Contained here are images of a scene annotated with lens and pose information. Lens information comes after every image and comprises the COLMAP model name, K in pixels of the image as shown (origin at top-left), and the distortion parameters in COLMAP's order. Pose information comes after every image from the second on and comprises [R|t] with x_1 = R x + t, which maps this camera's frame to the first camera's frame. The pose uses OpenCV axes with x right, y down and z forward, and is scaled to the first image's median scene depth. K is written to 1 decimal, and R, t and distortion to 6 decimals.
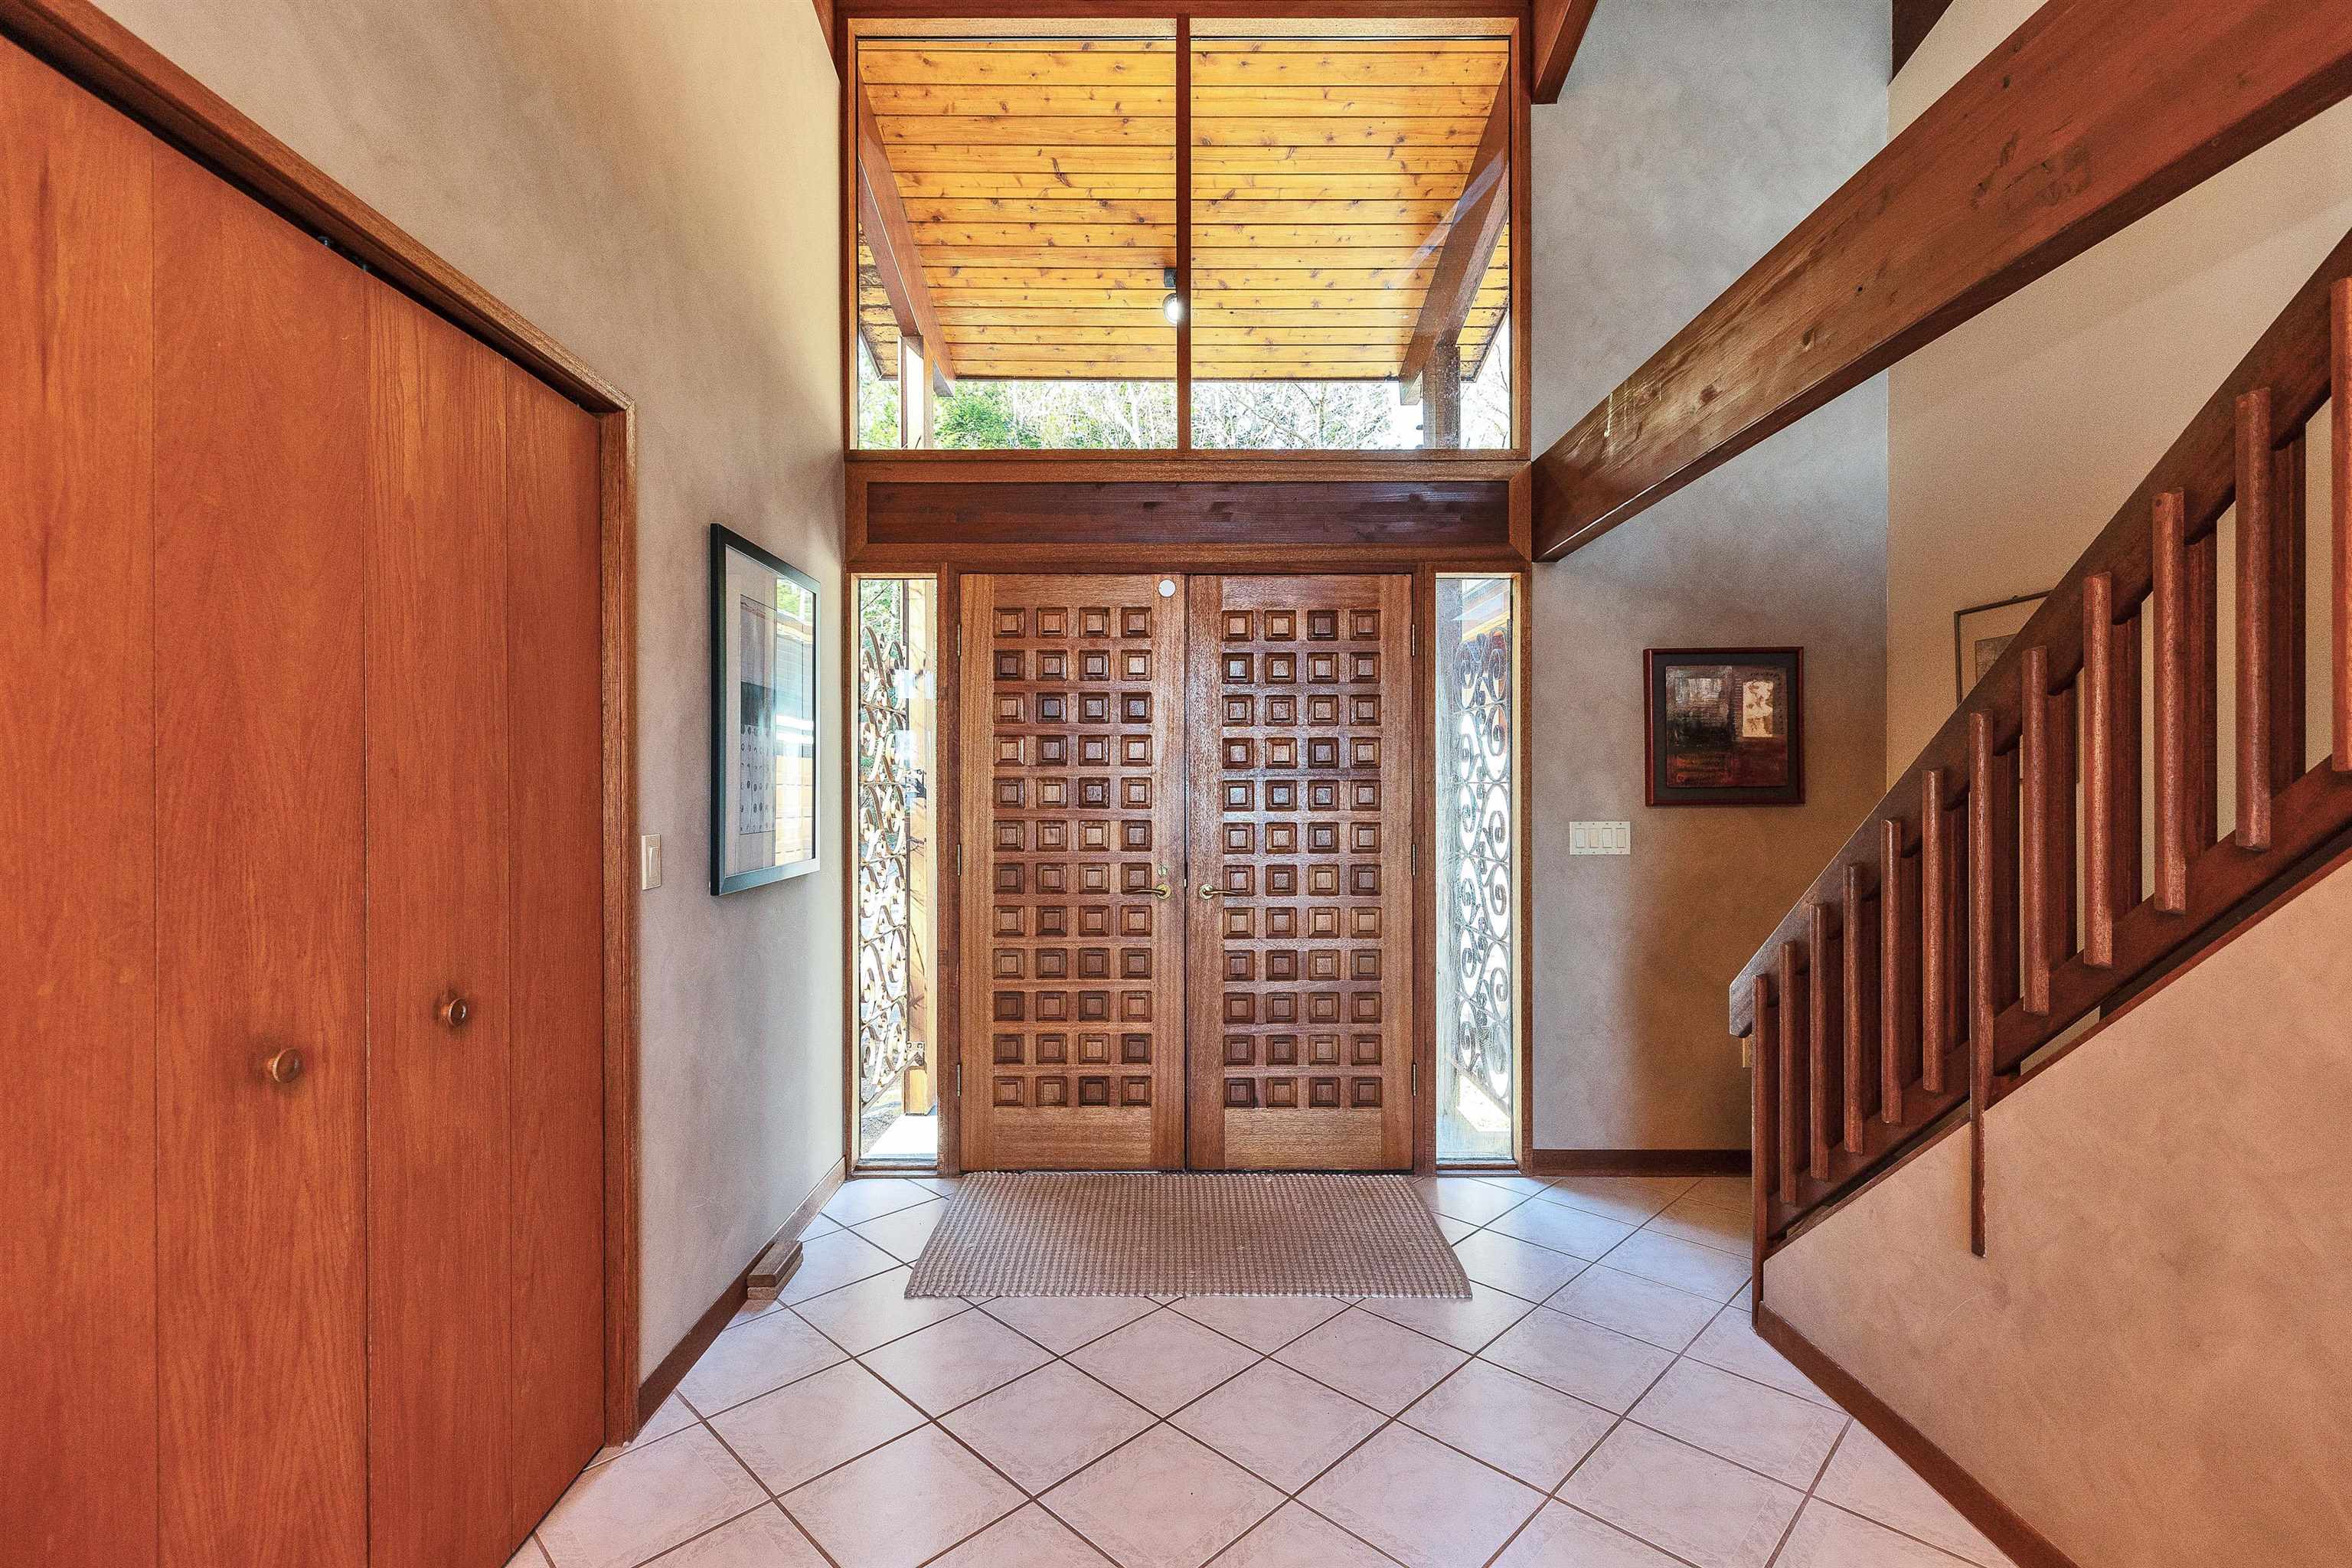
lens RADIAL K [[1024.7, 0, 1176.0], [0, 1024.7, 784.0], [0, 0, 1]] dist [-0.000305, -0.000019]
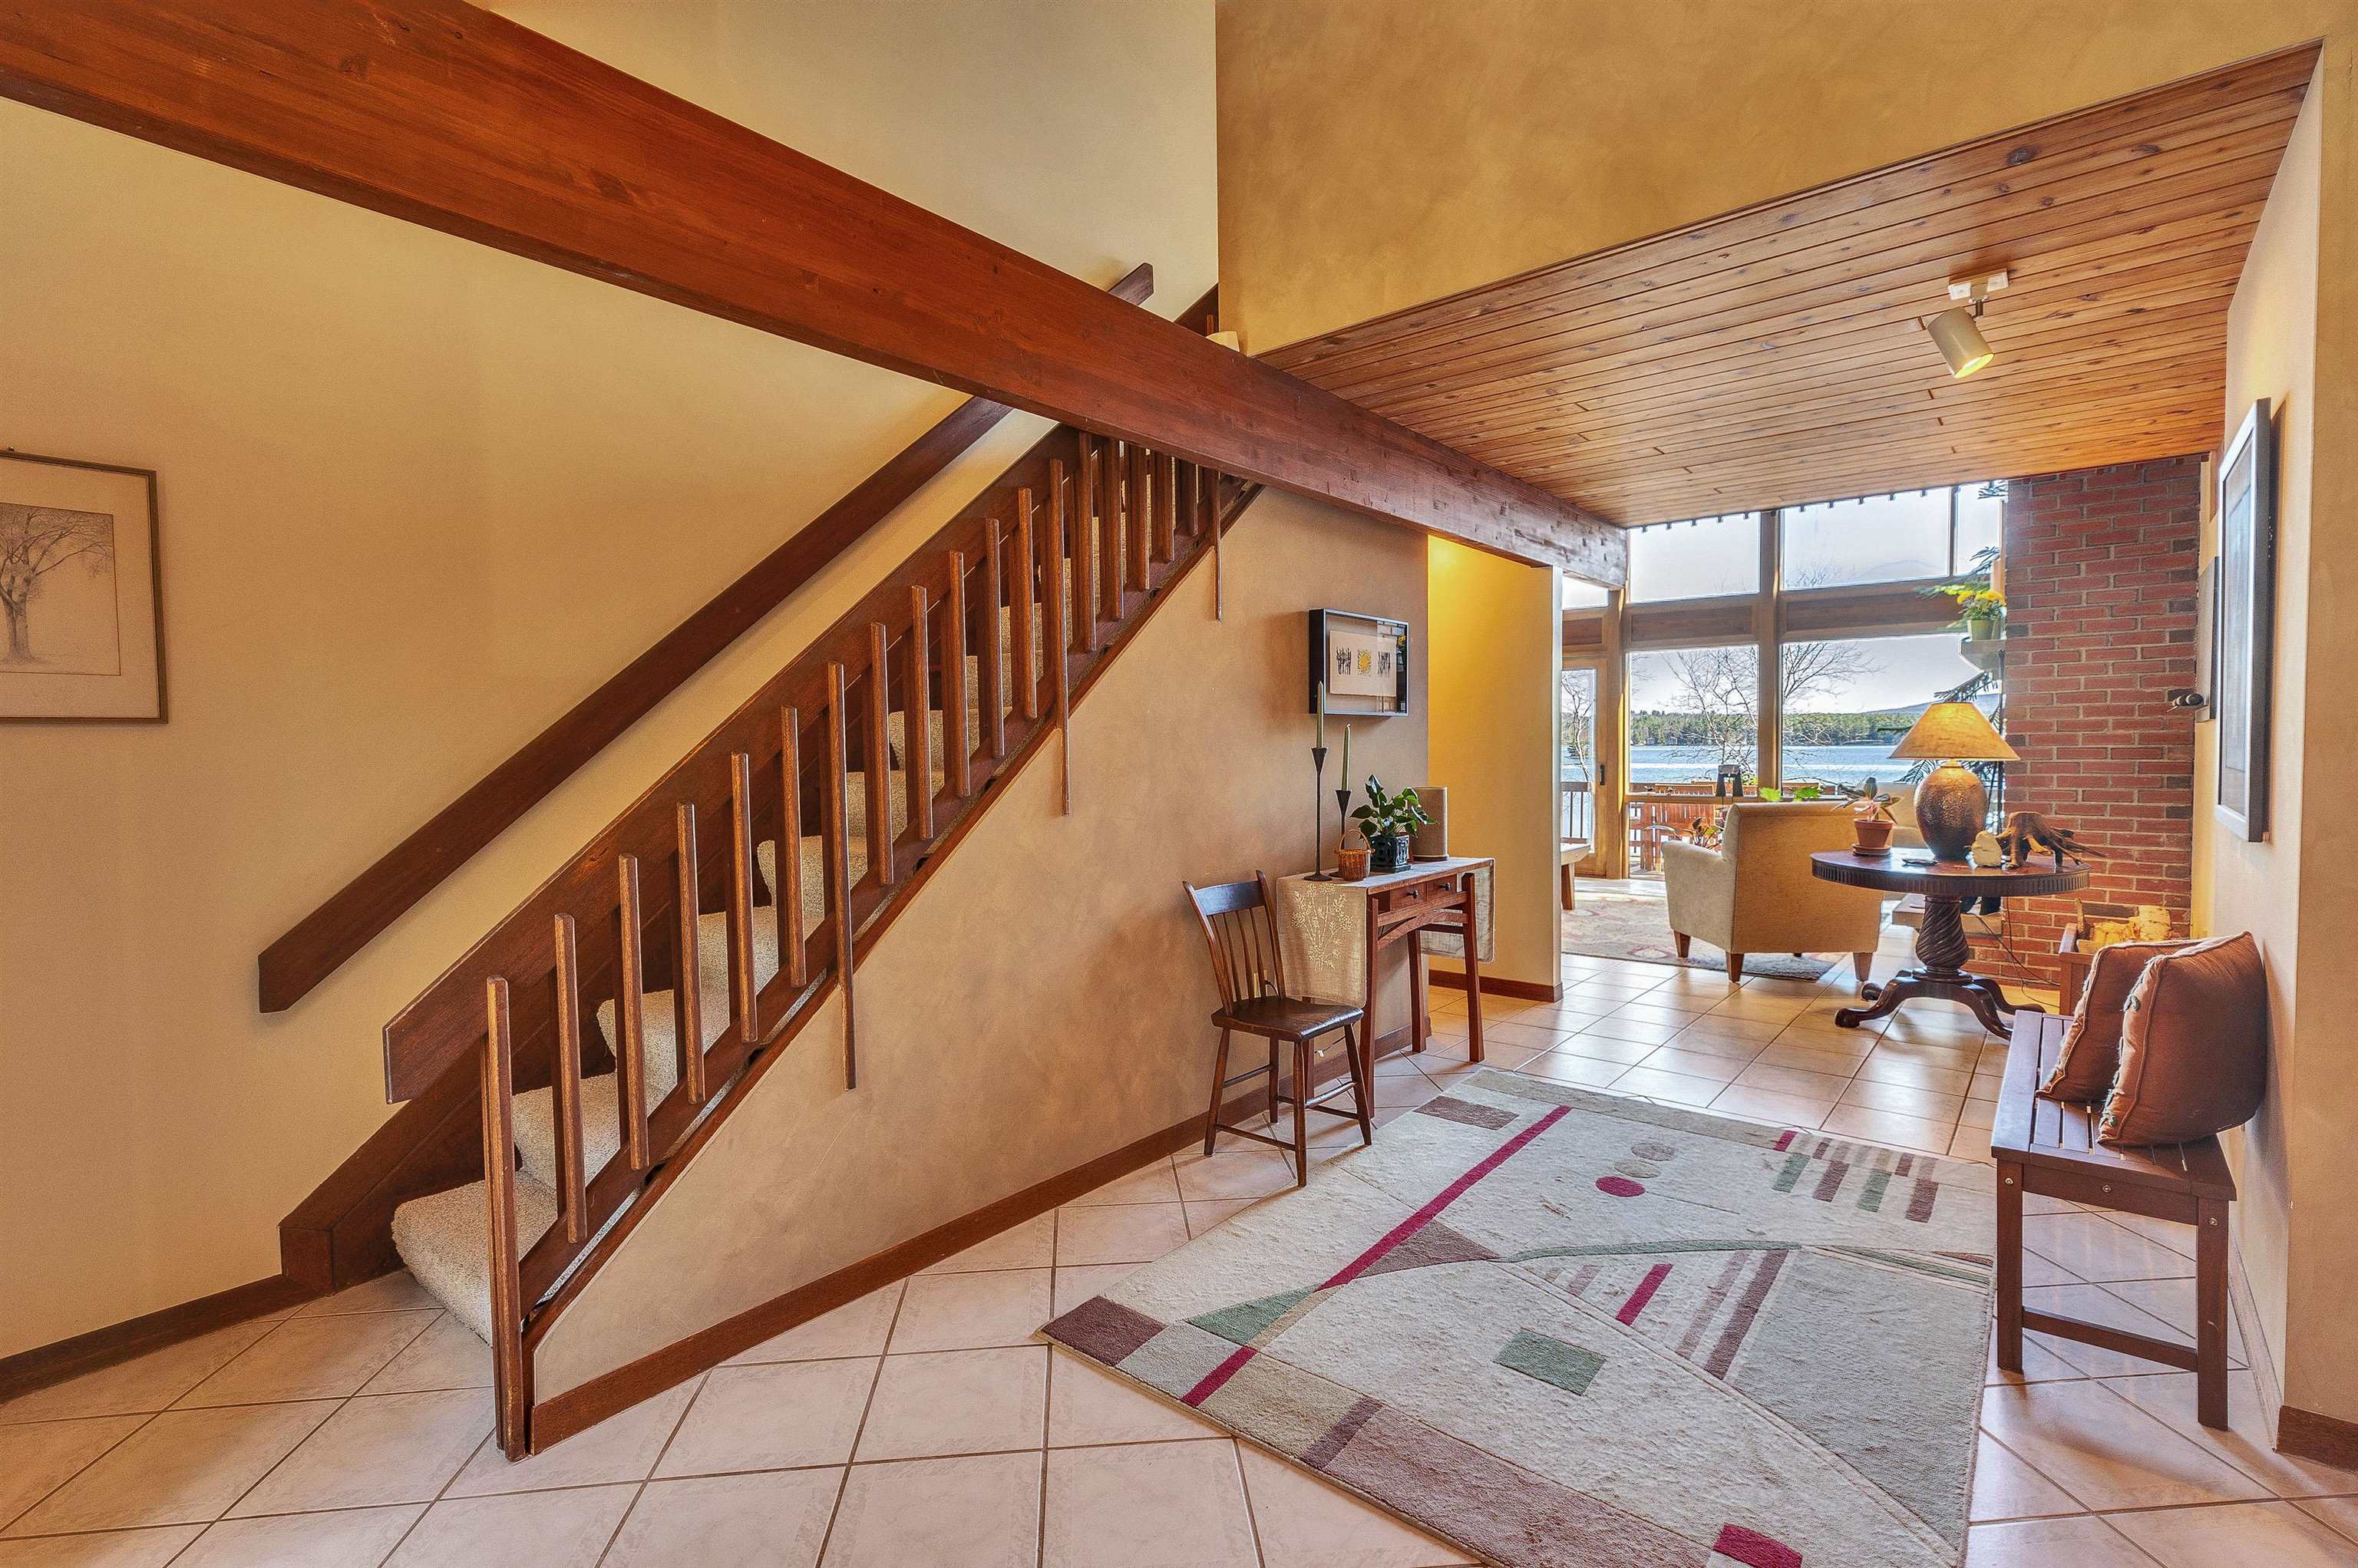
lens RADIAL K [[1093.4, 0, 1179.0], [0, 1093.4, 784.0], [0, 0, 1]] dist [-0.000526, -0.000031]
pose [[-0.751489, -0.018915, 0.659474, -0.212604], [0.008322, 0.999238, 0.038143, 0.016329], [-0.659693, 0.034152, -0.750759, 0.897560]]
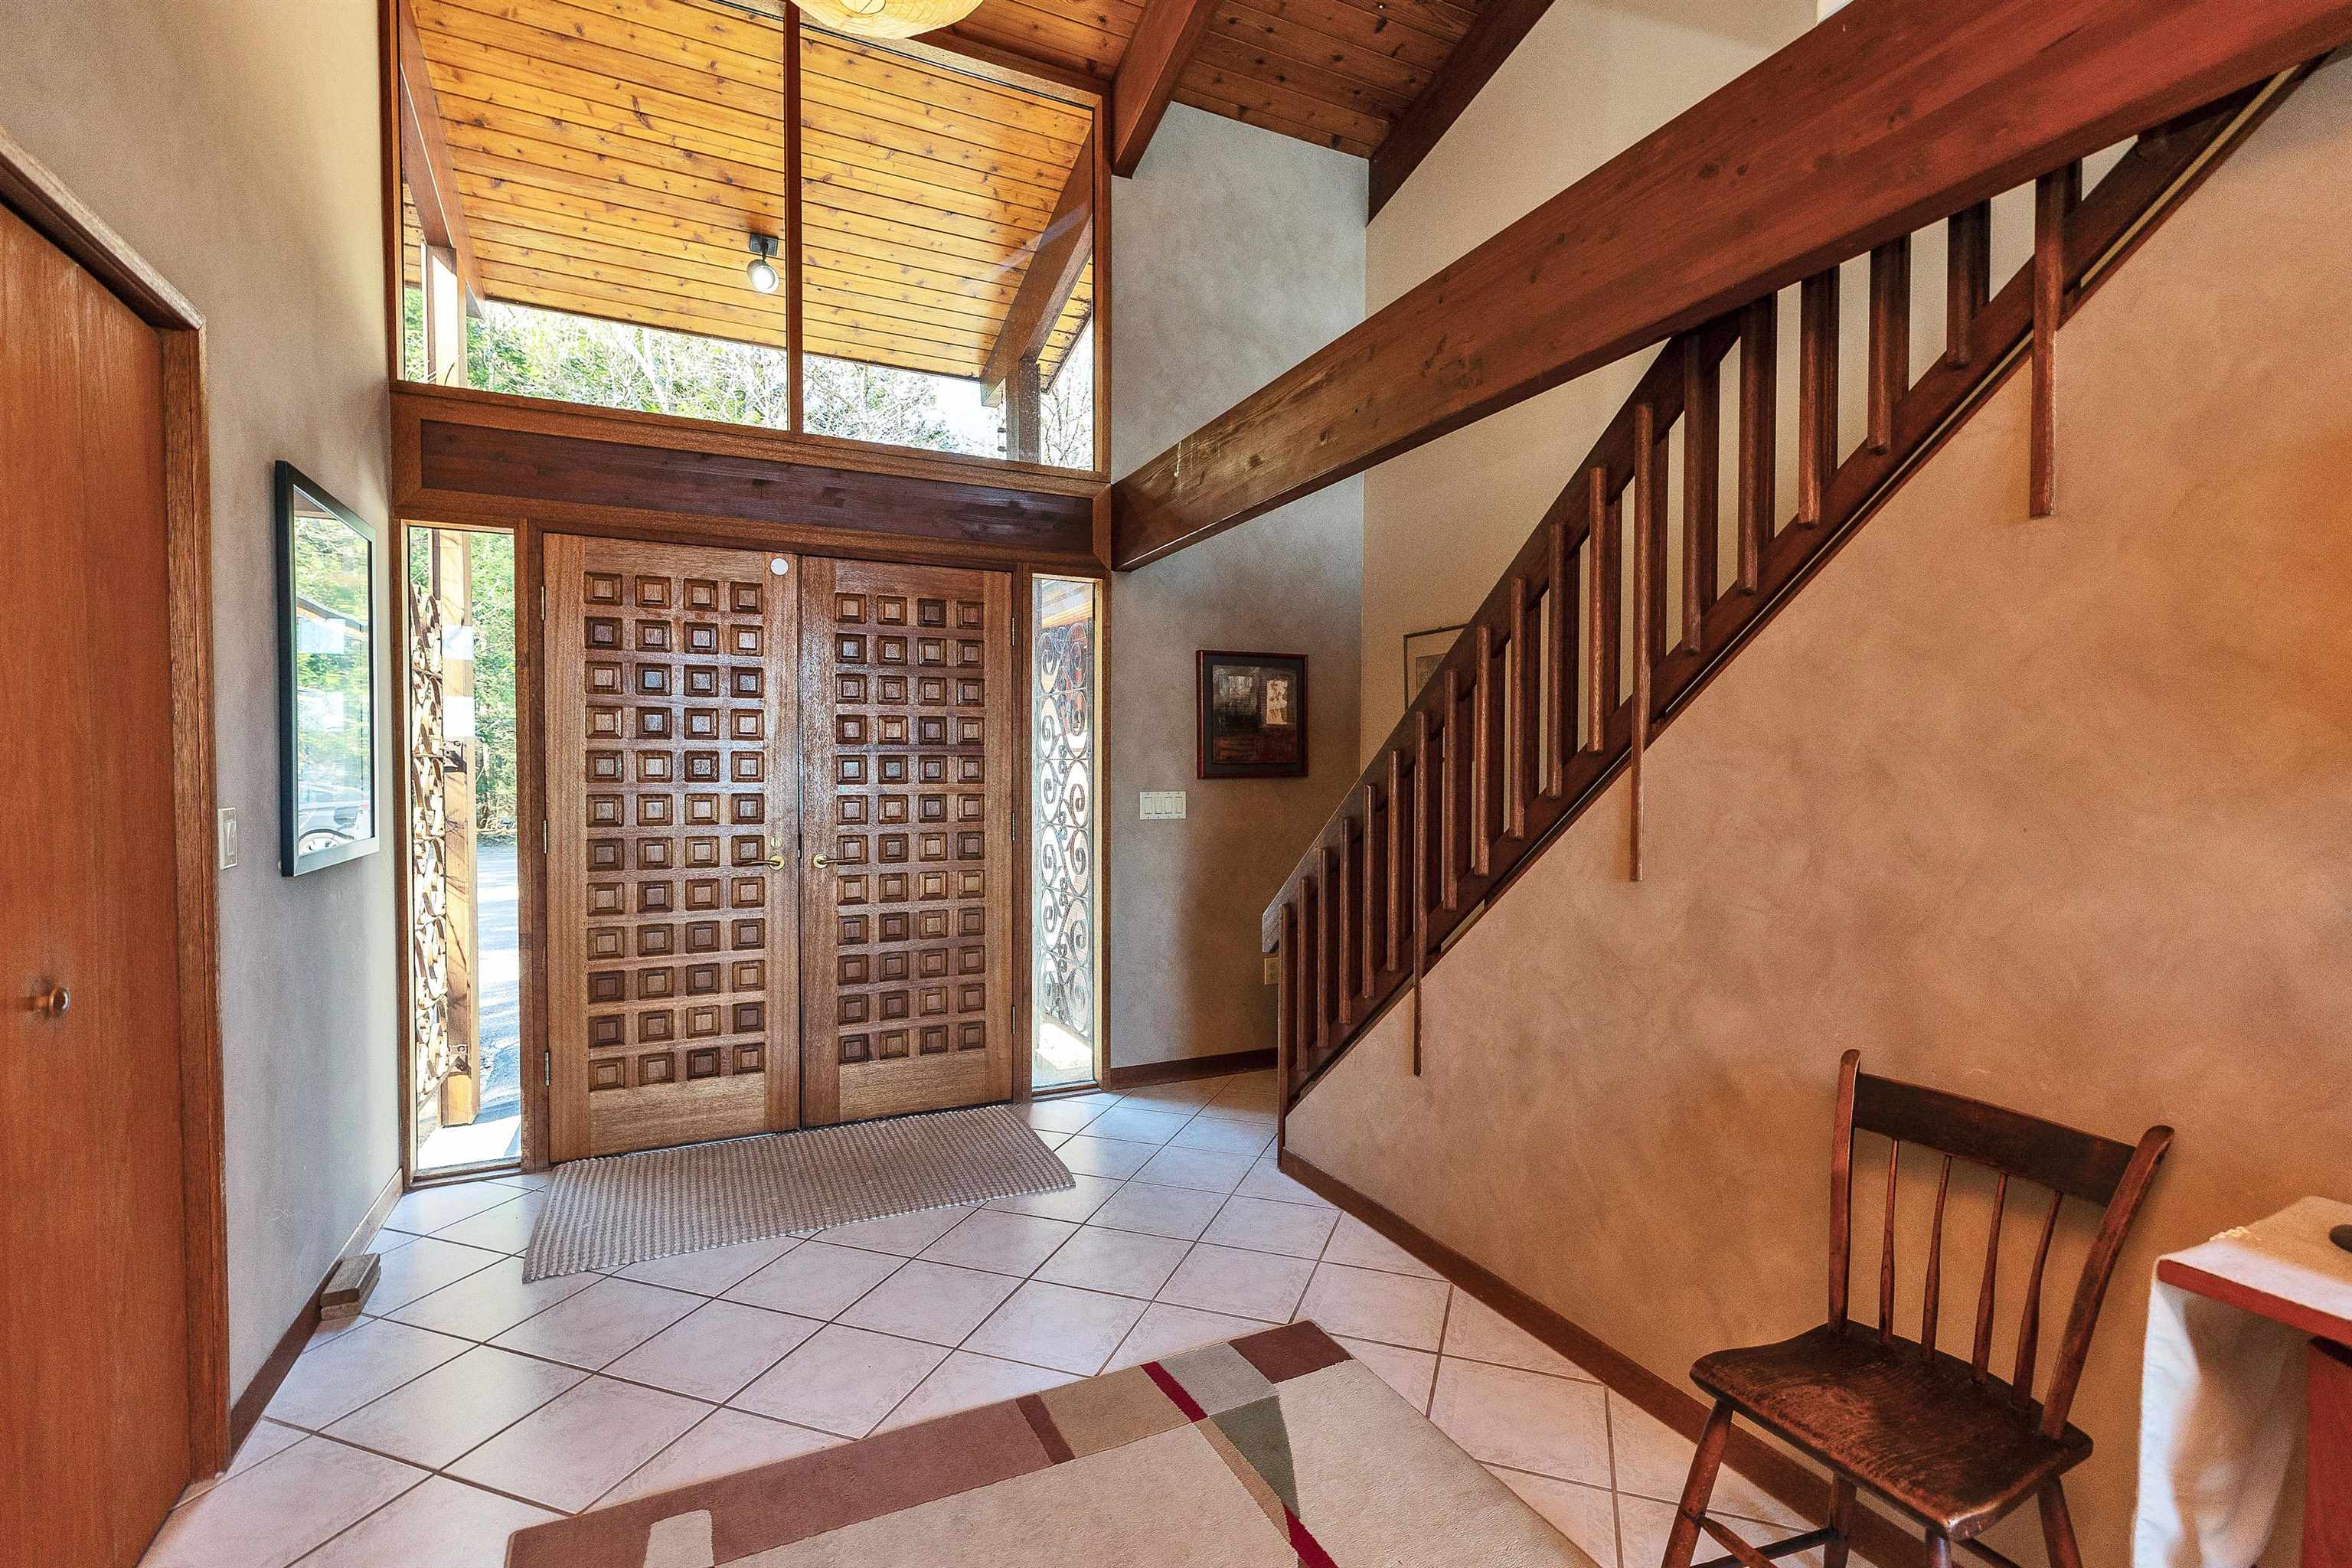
lens RADIAL K [[1024.7, 0, 1176.0], [0, 1024.7, 784.0], [0, 0, 1]] dist [-0.000305, -0.000019]
pose [[0.905538, -0.003837, 0.424249, -0.085163], [-0.004862, 0.999800, 0.019421, 0.004210], [-0.424238, -0.019649, 0.905337, -0.098843]]
